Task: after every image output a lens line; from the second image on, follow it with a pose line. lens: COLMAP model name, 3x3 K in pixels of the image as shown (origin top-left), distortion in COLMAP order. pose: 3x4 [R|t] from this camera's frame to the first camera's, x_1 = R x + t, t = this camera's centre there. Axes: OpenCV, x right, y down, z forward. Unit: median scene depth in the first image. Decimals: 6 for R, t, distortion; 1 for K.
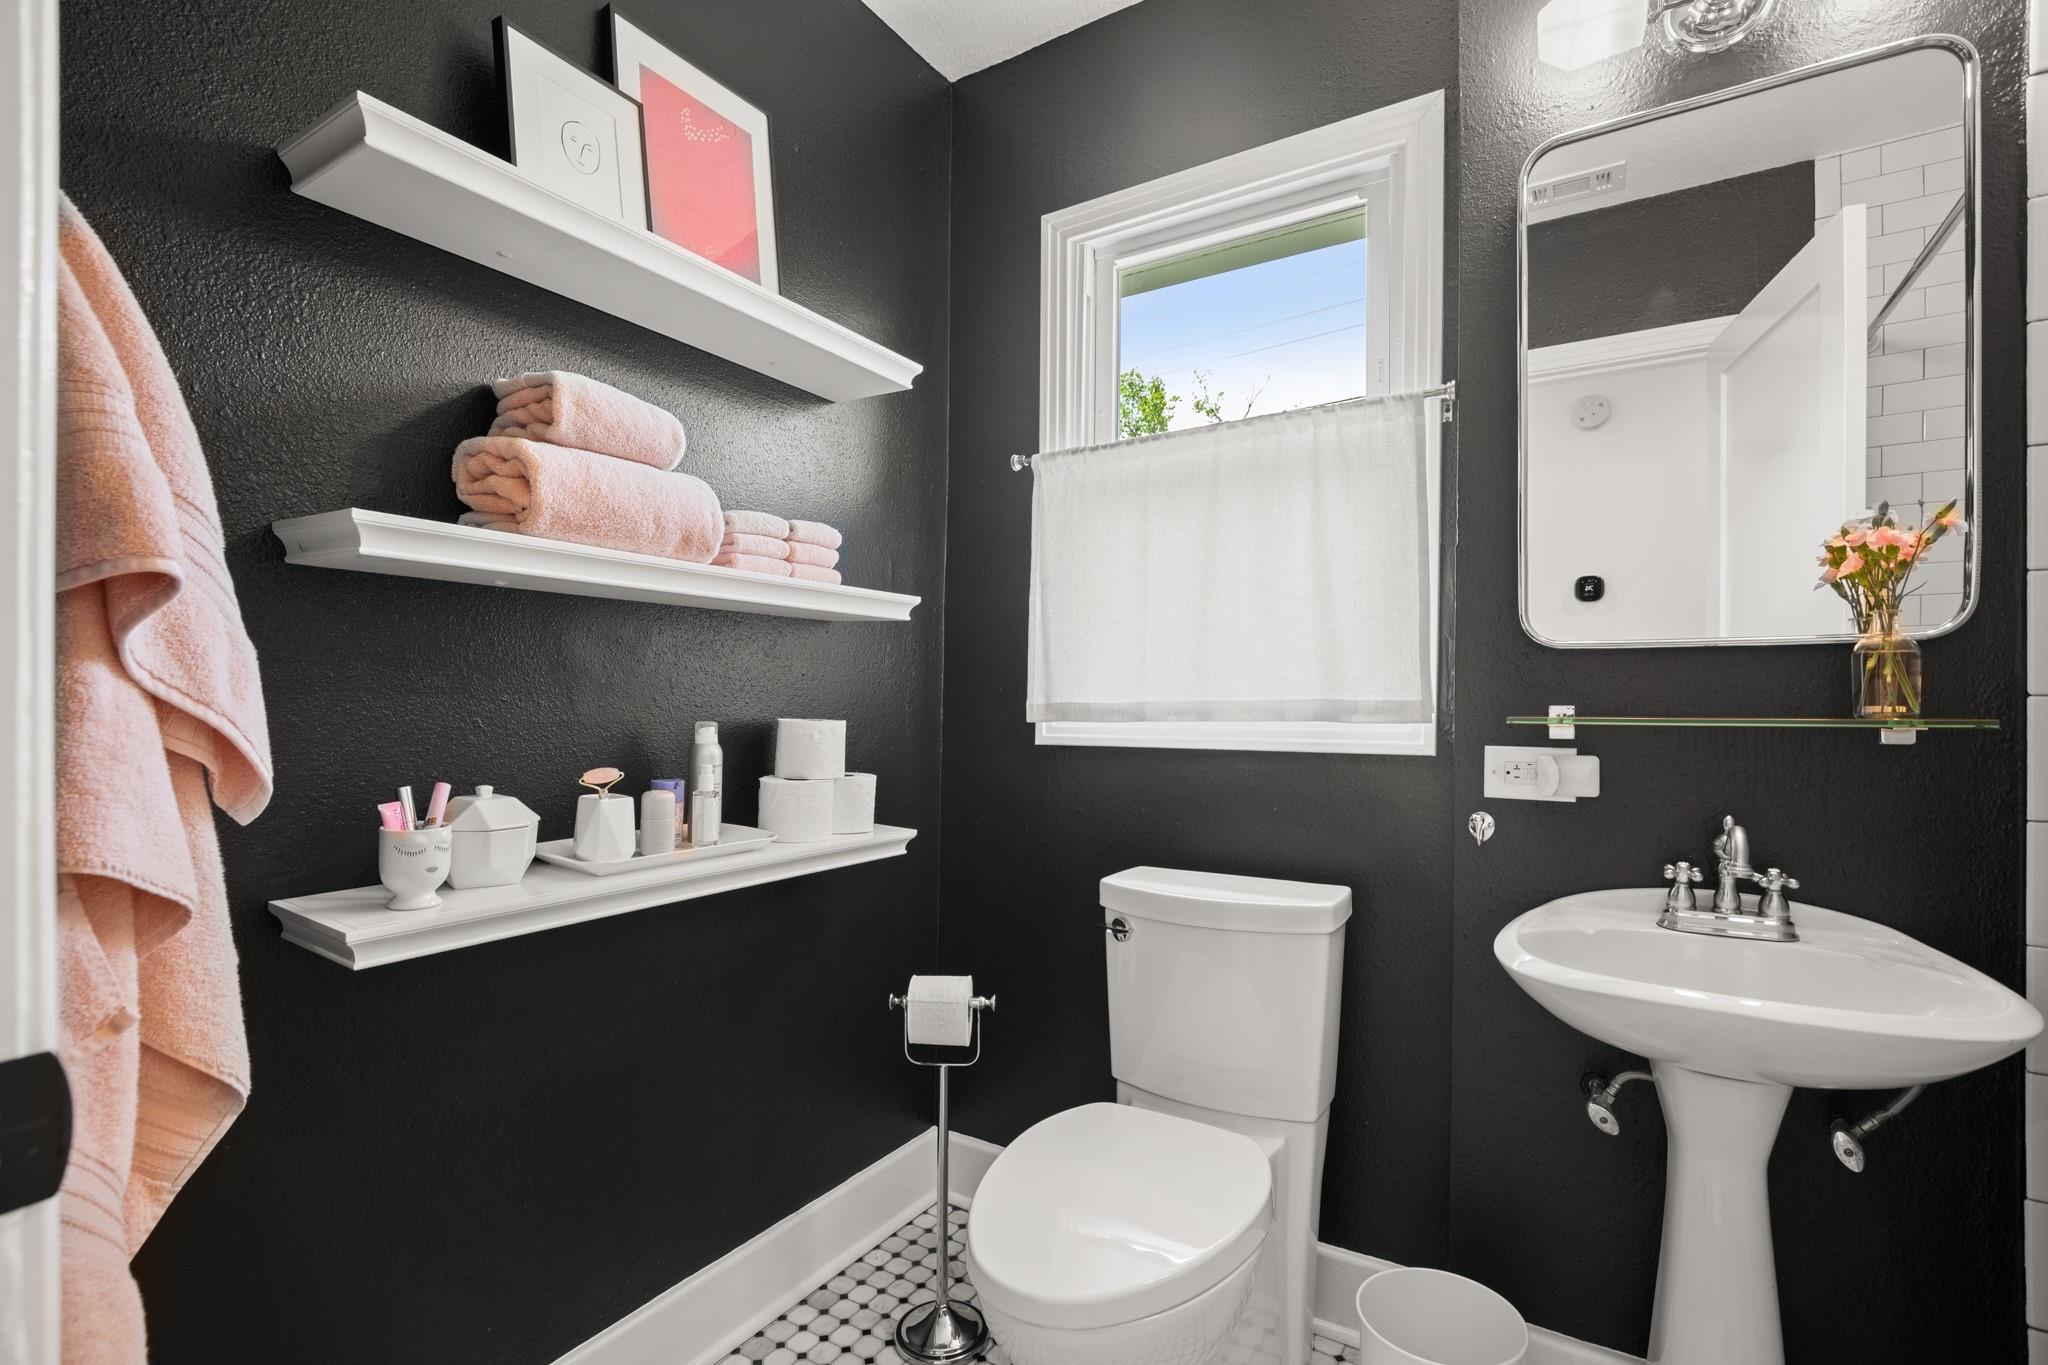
lens RADIAL K [[937.9, 0, 1026.6], [0, 937.9, 710.8], [0, 0, 1]] dist [0.000615, 0.000048]
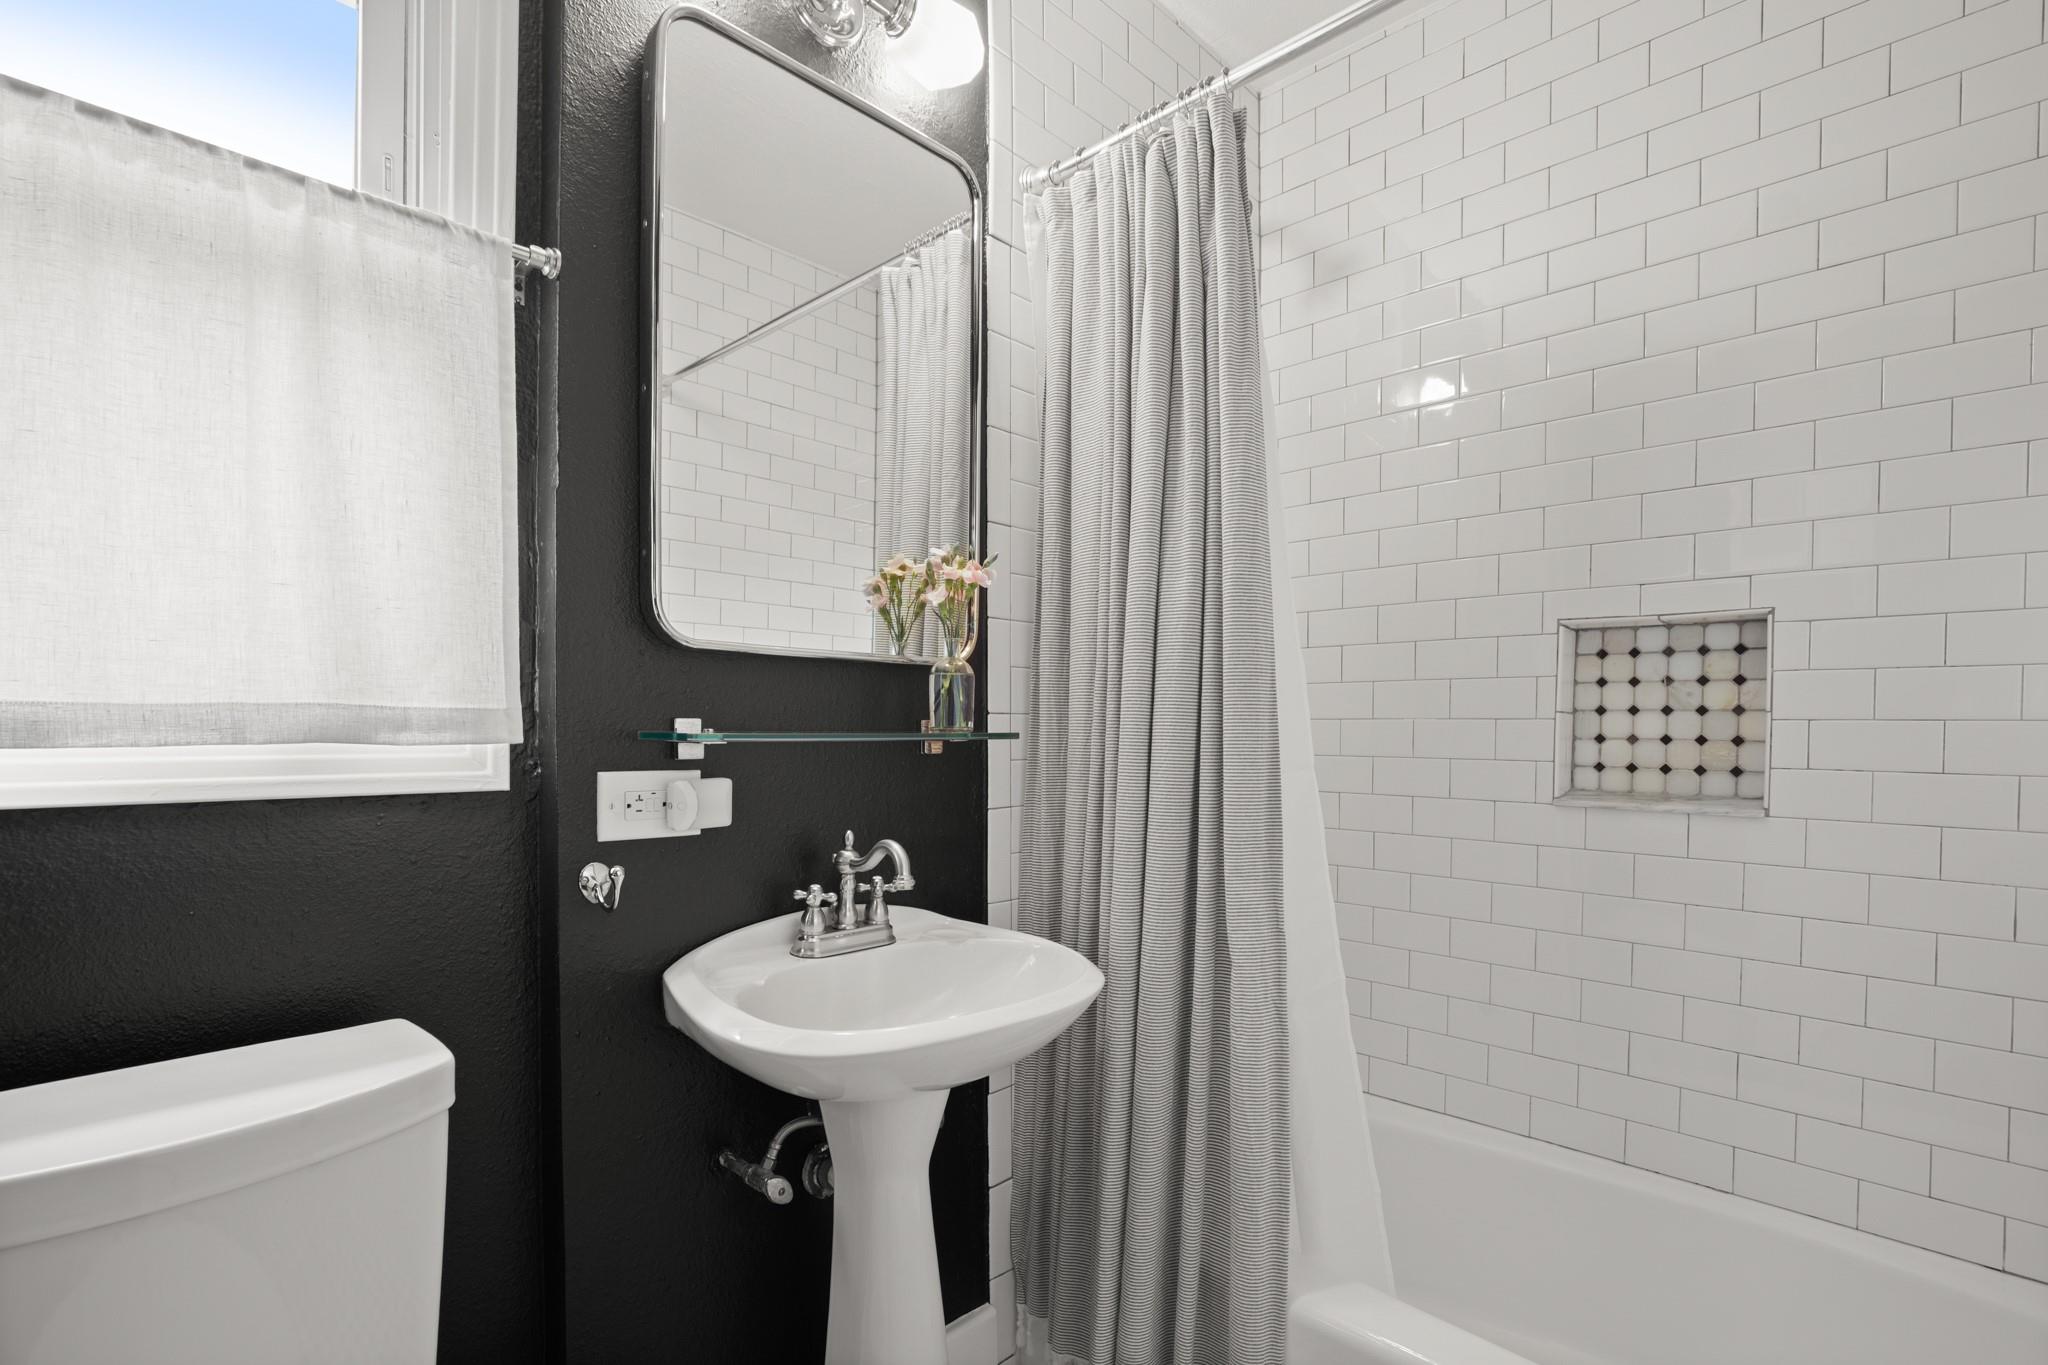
lens RADIAL K [[968.1, 0, 1025.9], [0, 968.1, 754.4], [0, 0, 1]] dist [-0.003324, -0.000501]
pose [[0.210724, -0.025512, 0.977213, -0.192613], [-0.001445, 0.999650, 0.026409, 0.002780], [-0.977545, -0.006977, 0.210613, 0.534862]]
